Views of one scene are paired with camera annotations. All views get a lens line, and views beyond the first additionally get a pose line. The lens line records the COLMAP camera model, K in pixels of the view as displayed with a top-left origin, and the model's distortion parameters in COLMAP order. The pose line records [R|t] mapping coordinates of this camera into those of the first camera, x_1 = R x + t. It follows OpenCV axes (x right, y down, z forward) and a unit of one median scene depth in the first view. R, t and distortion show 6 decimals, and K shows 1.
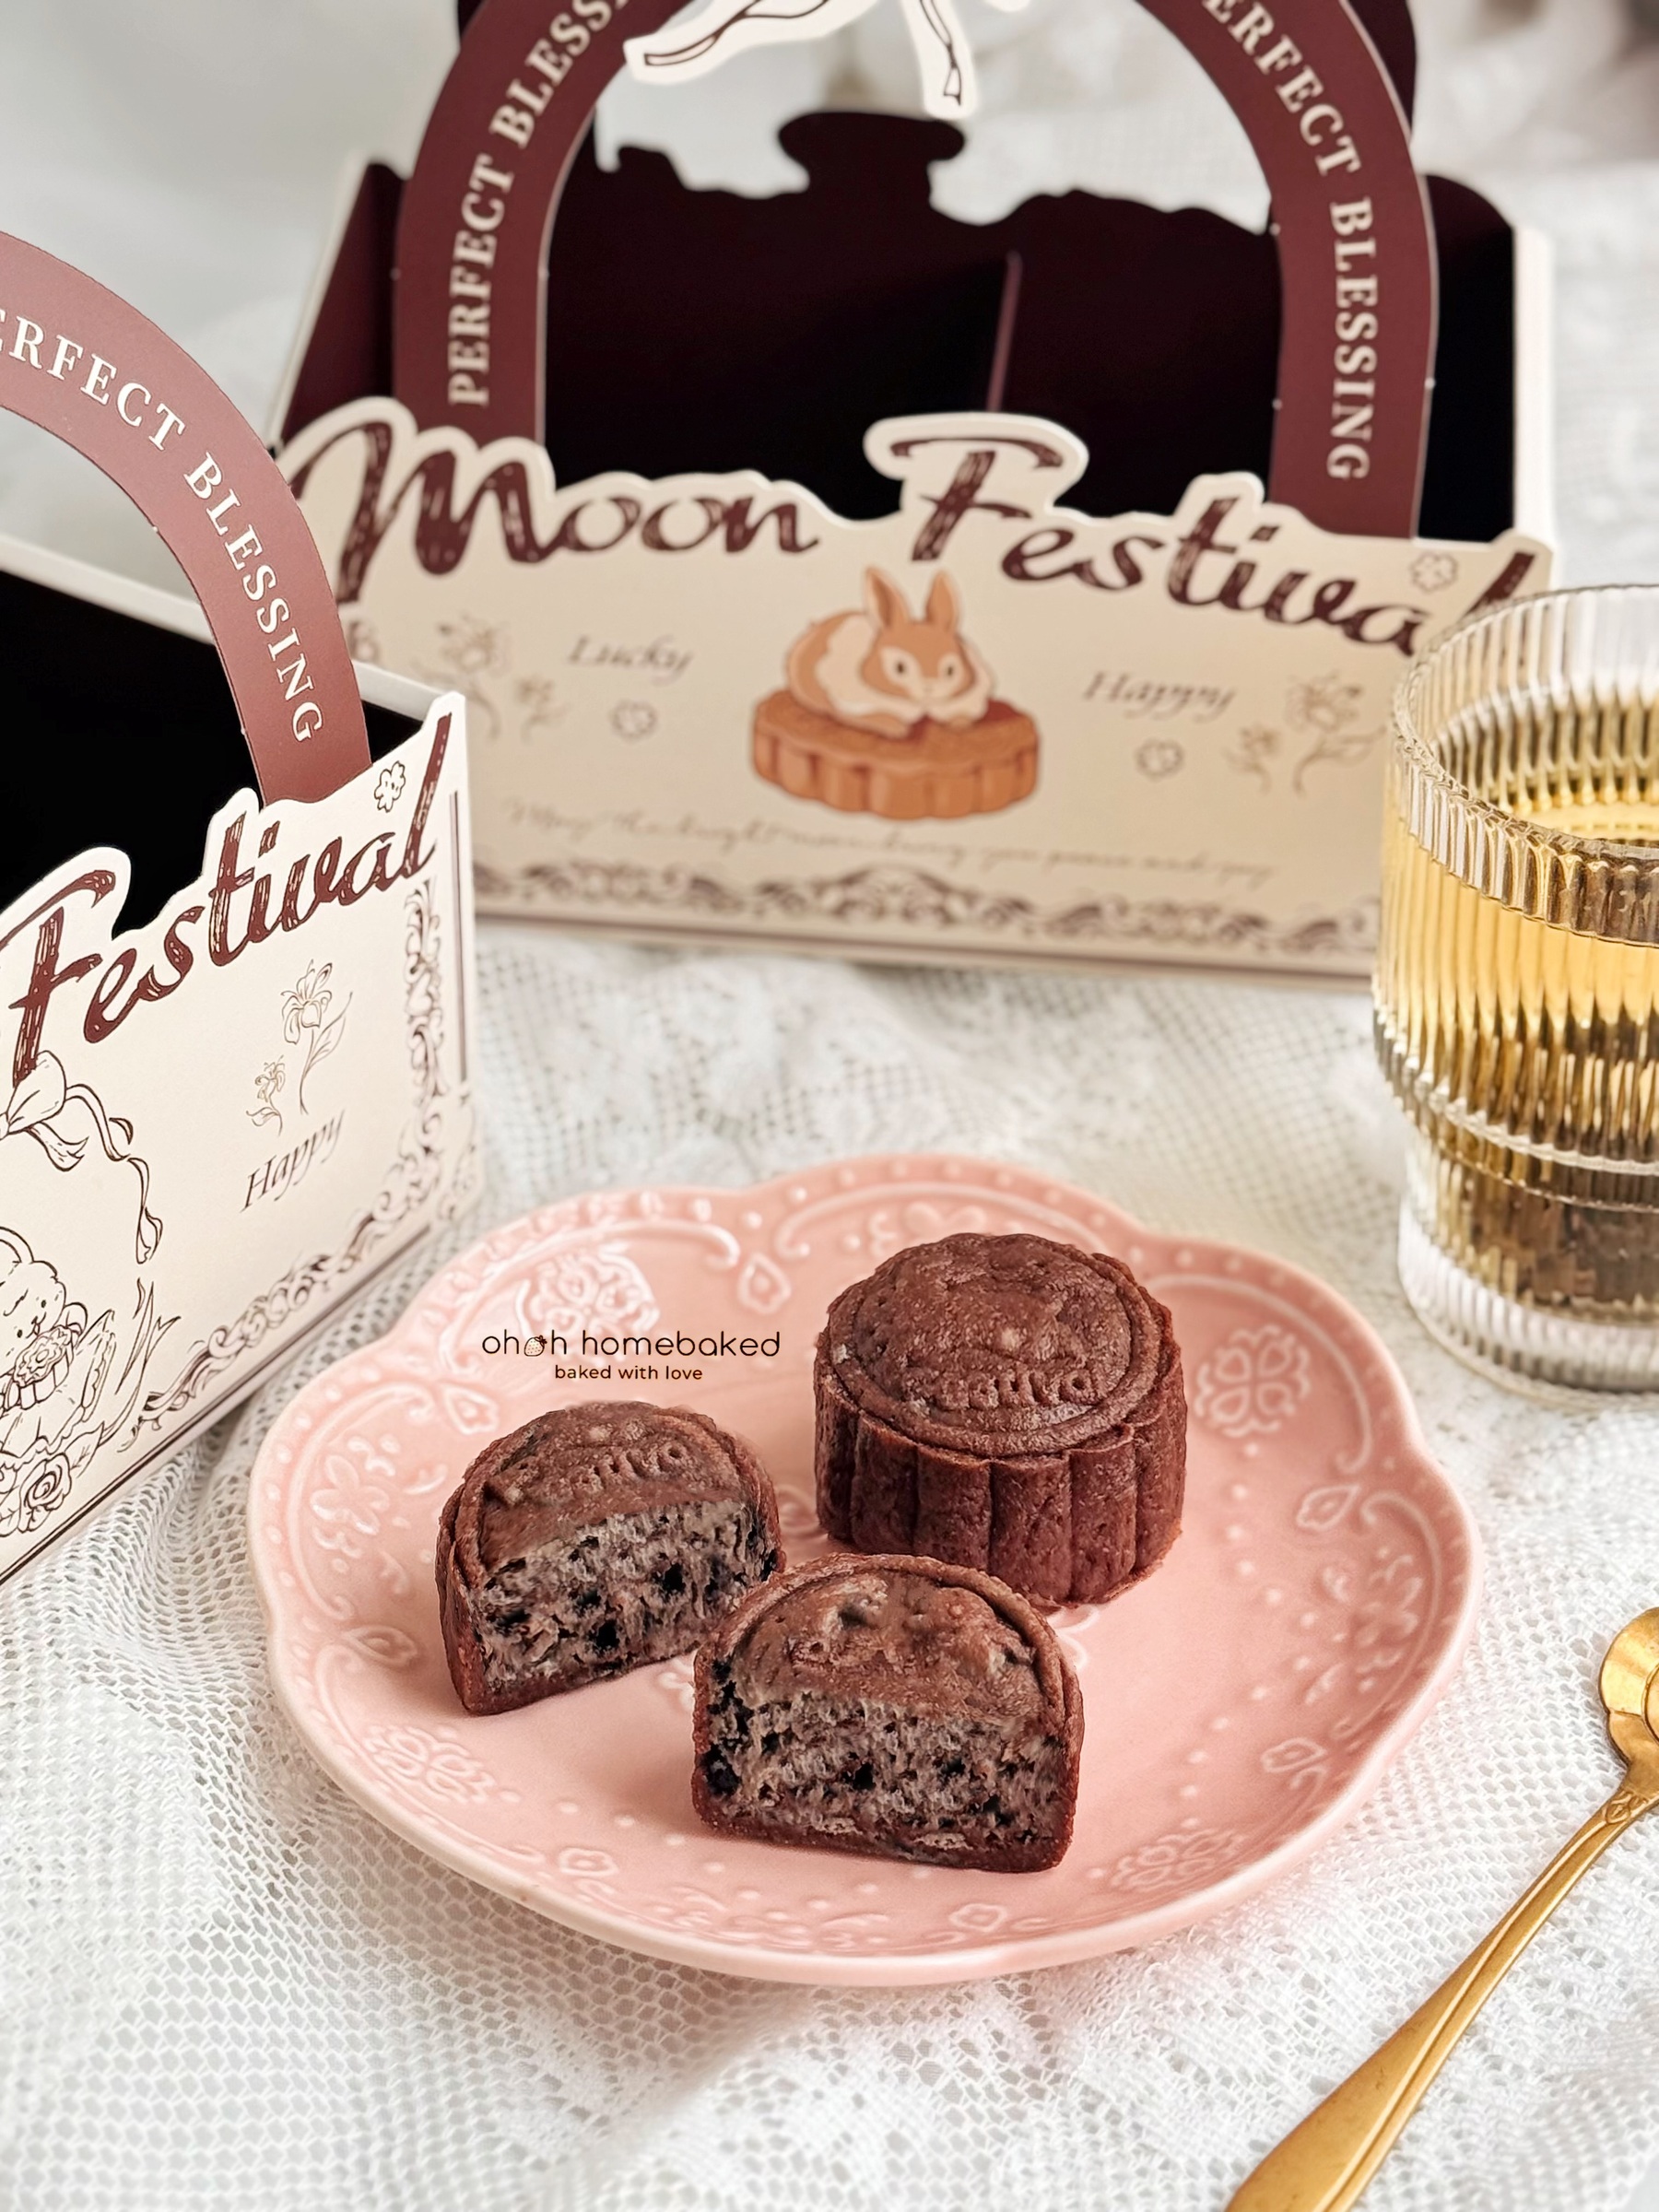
lens RADIAL K [[4758.8, 0, 797.7], [0, 4758.8, 1105.2], [0, 0, 1]] dist [0.204349, -0.485446]
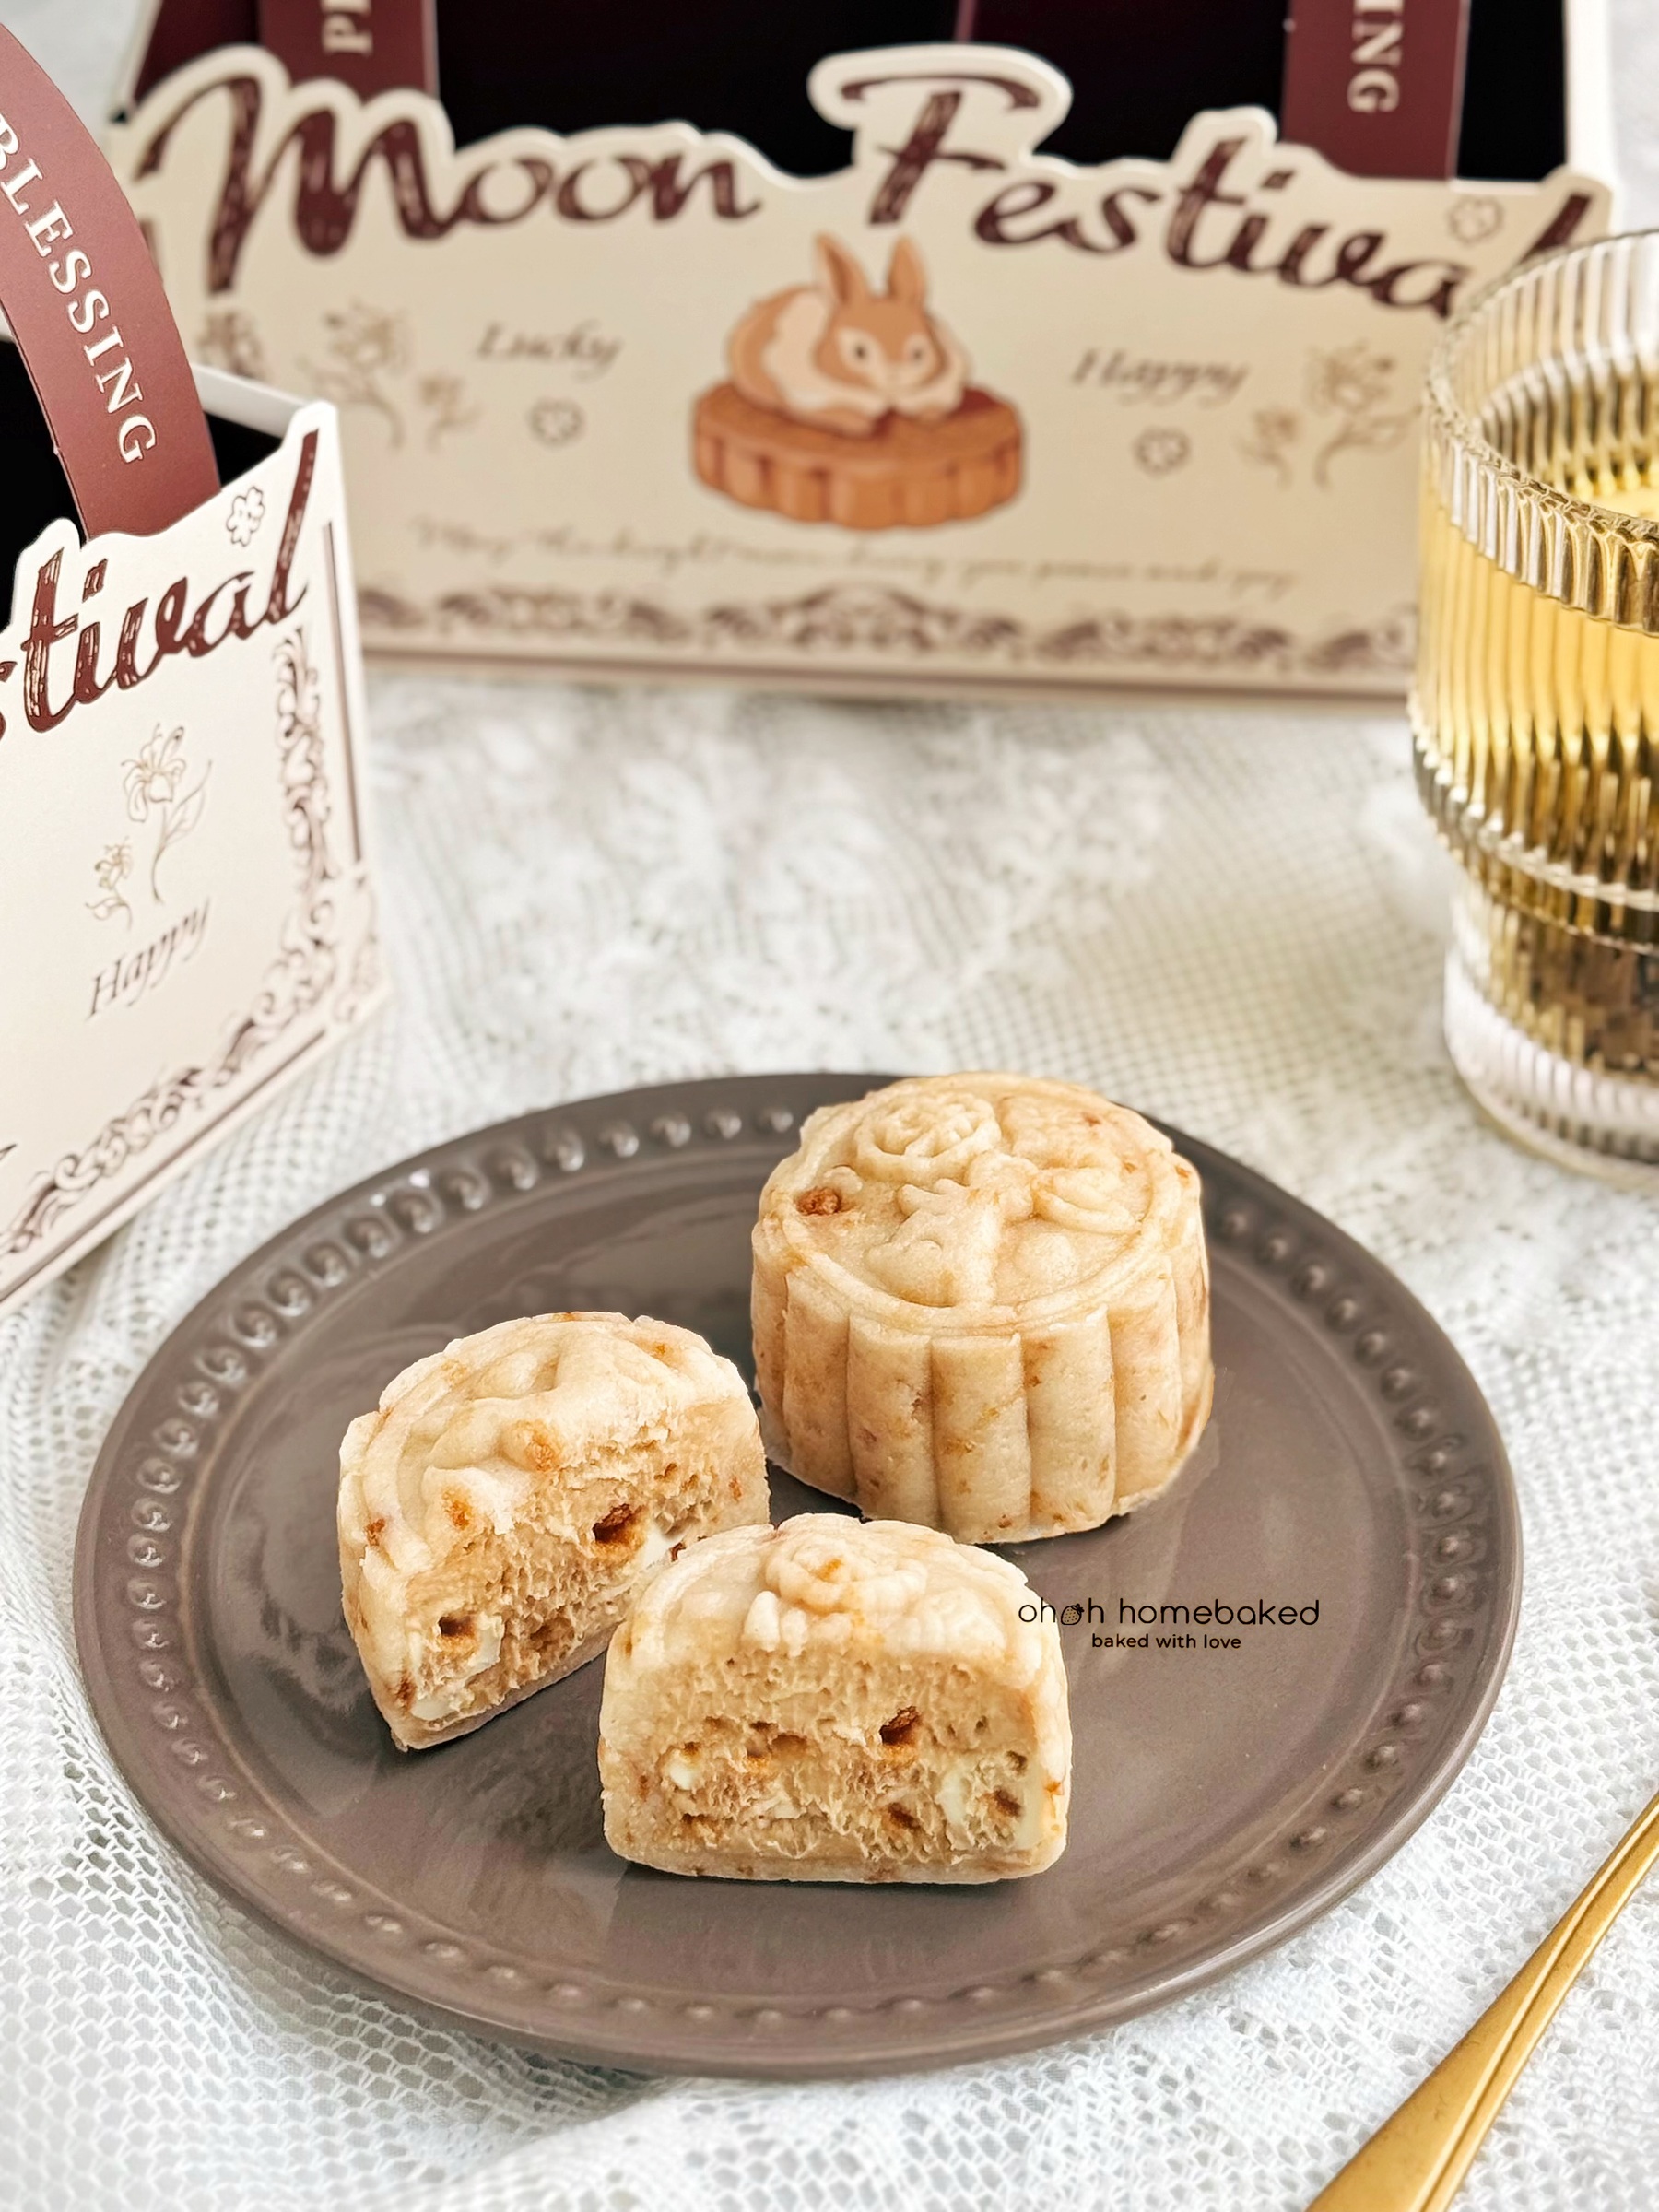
lens RADIAL K [[4758.8, 0, 797.7], [0, 4758.8, 1105.2], [0, 0, 1]] dist [0.204349, -0.485446]
pose [[0.999645, -0.024188, -0.011188, 0.017139], [0.024731, 0.998377, 0.051304, -0.000024], [0.009928, -0.051562, 0.998620, 0.129697]]
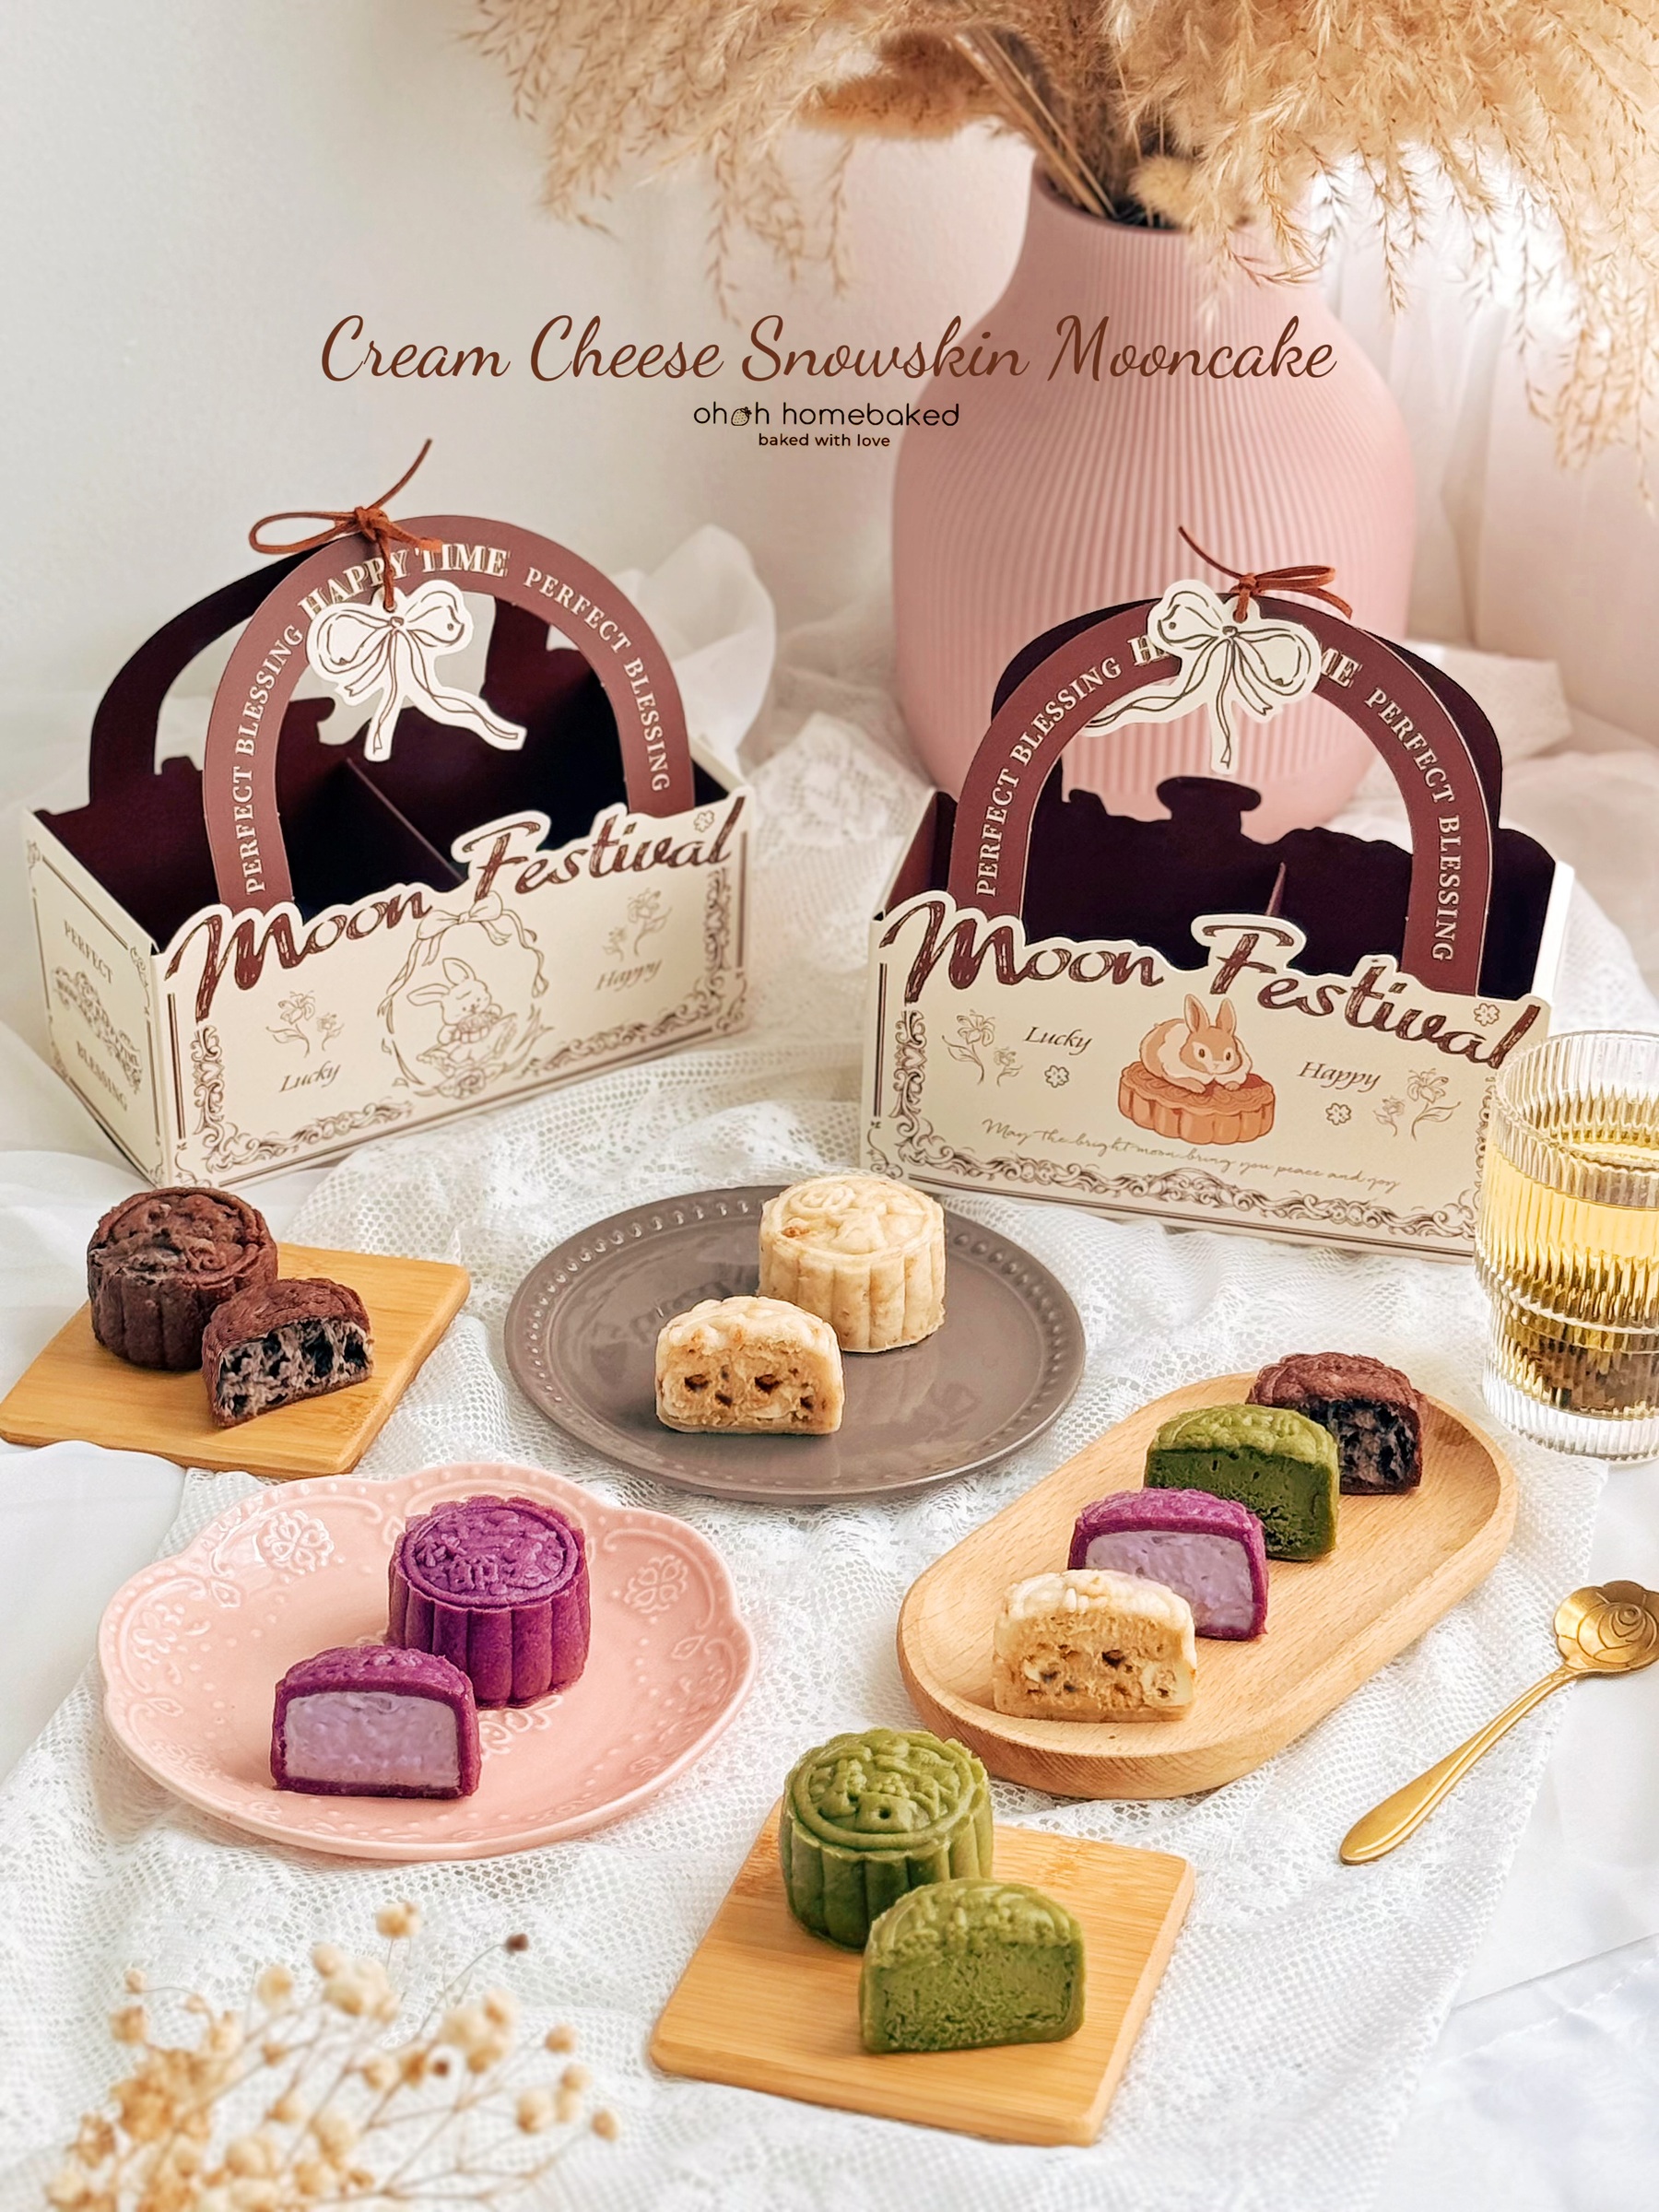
lens RADIAL K [[4758.8, 0, 797.7], [0, 4758.8, 1105.2], [0, 0, 1]] dist [0.204349, -0.485446]
pose [[0.993002, 0.073791, -0.092210, 0.039145], [-0.092255, 0.972127, -0.215541, 0.357010], [0.073735, 0.222540, 0.972131, -0.852090]]
